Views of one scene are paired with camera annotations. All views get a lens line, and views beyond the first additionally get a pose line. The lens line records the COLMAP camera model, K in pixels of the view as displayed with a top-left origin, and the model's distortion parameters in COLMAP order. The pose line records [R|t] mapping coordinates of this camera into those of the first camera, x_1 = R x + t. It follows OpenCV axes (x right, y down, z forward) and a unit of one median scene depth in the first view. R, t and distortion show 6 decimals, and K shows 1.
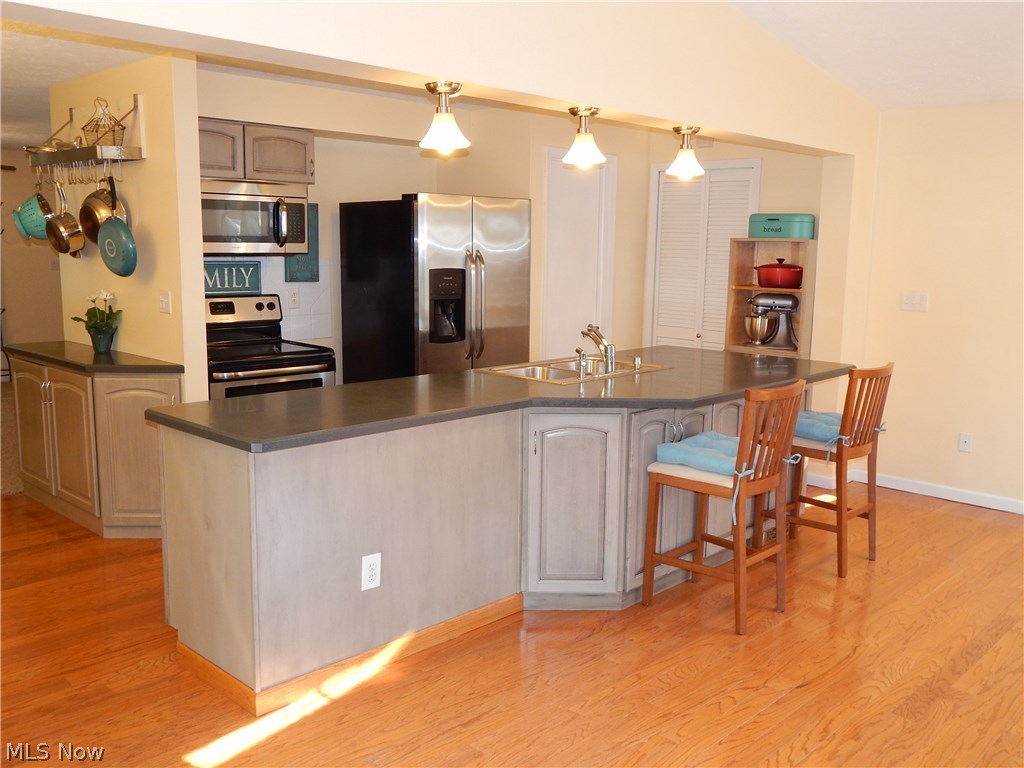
lens RADIAL K [[931.0, 0, 512.0], [0, 931.0, 384.0], [0, 0, 1]] dist [-0.007524, -0.011160]
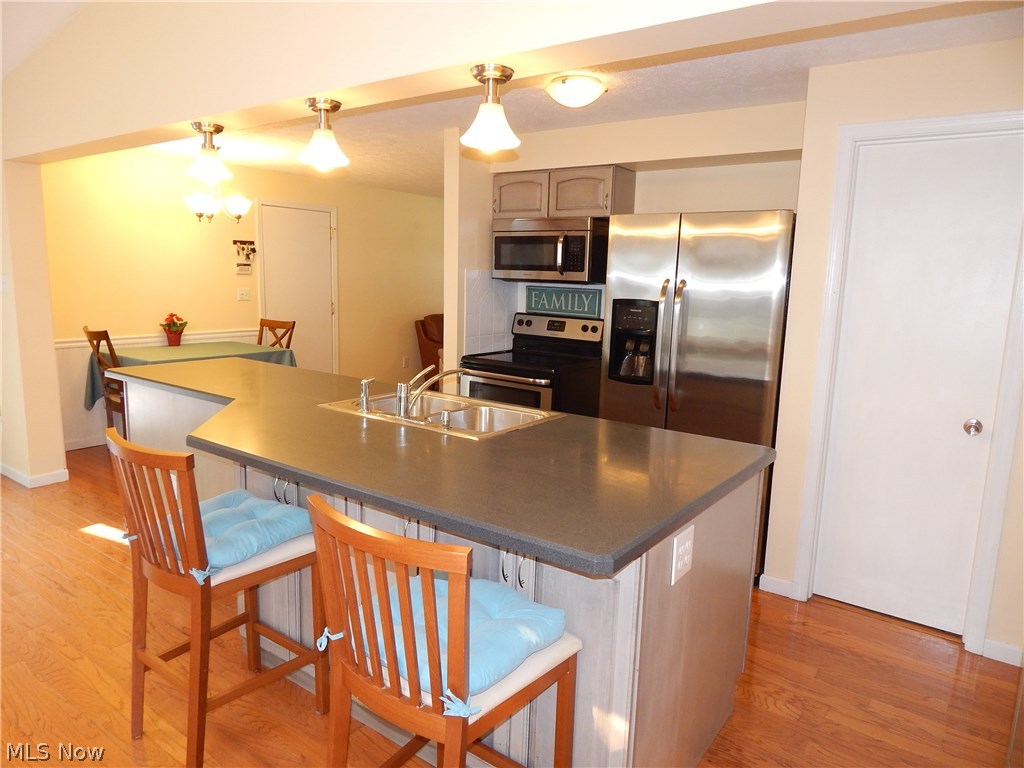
lens RADIAL K [[686.9, 0, 512.0], [0, 686.9, 384.0], [0, 0, 1]] dist [0.011054, 0.001525]
pose [[0.147589, 0.146812, -0.978092, 0.572160], [-0.183376, 0.975838, 0.118803, -0.103226], [0.971901, 0.161825, 0.170945, 0.799240]]
